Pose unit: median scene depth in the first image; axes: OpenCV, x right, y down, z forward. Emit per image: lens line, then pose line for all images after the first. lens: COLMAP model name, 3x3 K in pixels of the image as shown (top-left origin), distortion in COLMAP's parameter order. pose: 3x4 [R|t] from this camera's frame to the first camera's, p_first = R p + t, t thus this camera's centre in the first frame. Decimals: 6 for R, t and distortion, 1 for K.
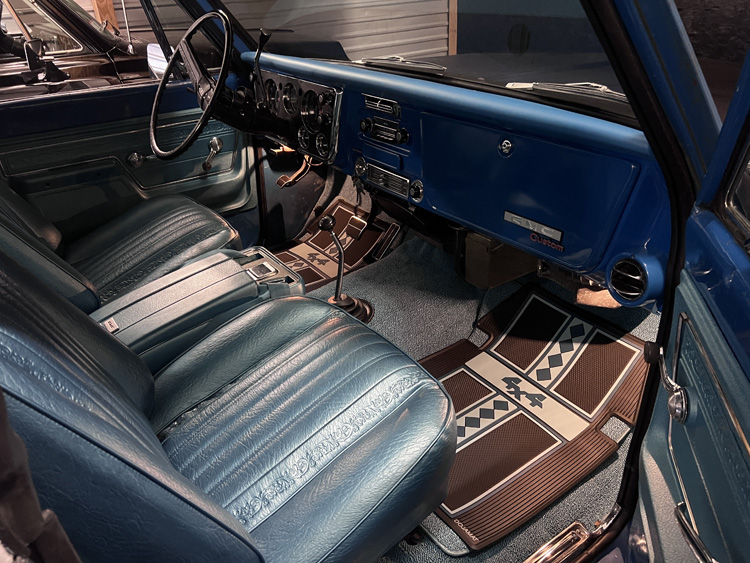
lens RADIAL K [[561.5, 0, 377.2], [0, 561.5, 284.7], [0, 0, 1]] dist [0.060610, -0.072771]
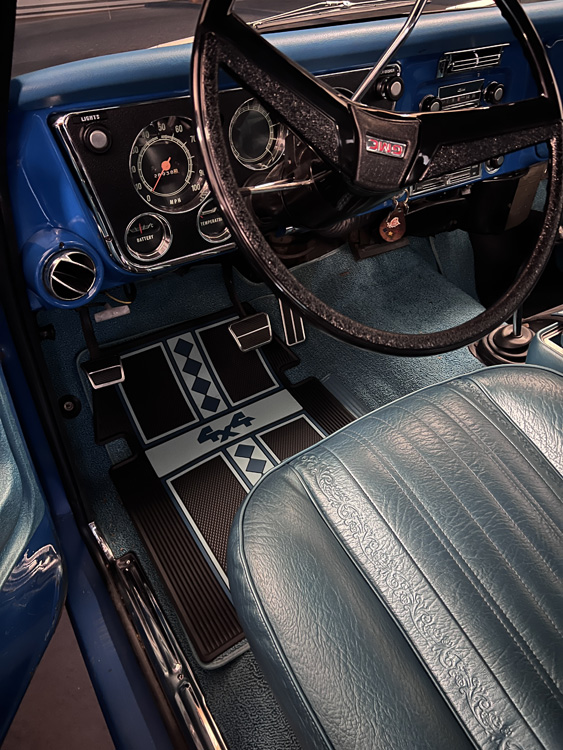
lens RADIAL K [[561.5, 0, 279.8], [0, 561.5, 375.1], [0, 0, 1]] dist [0.060610, -0.072771]
pose [[0.007344, -0.603751, 0.797139, -0.387306], [0.496635, 0.694100, 0.521133, -0.282250], [-0.867928, 0.392060, 0.304942, 0.626326]]
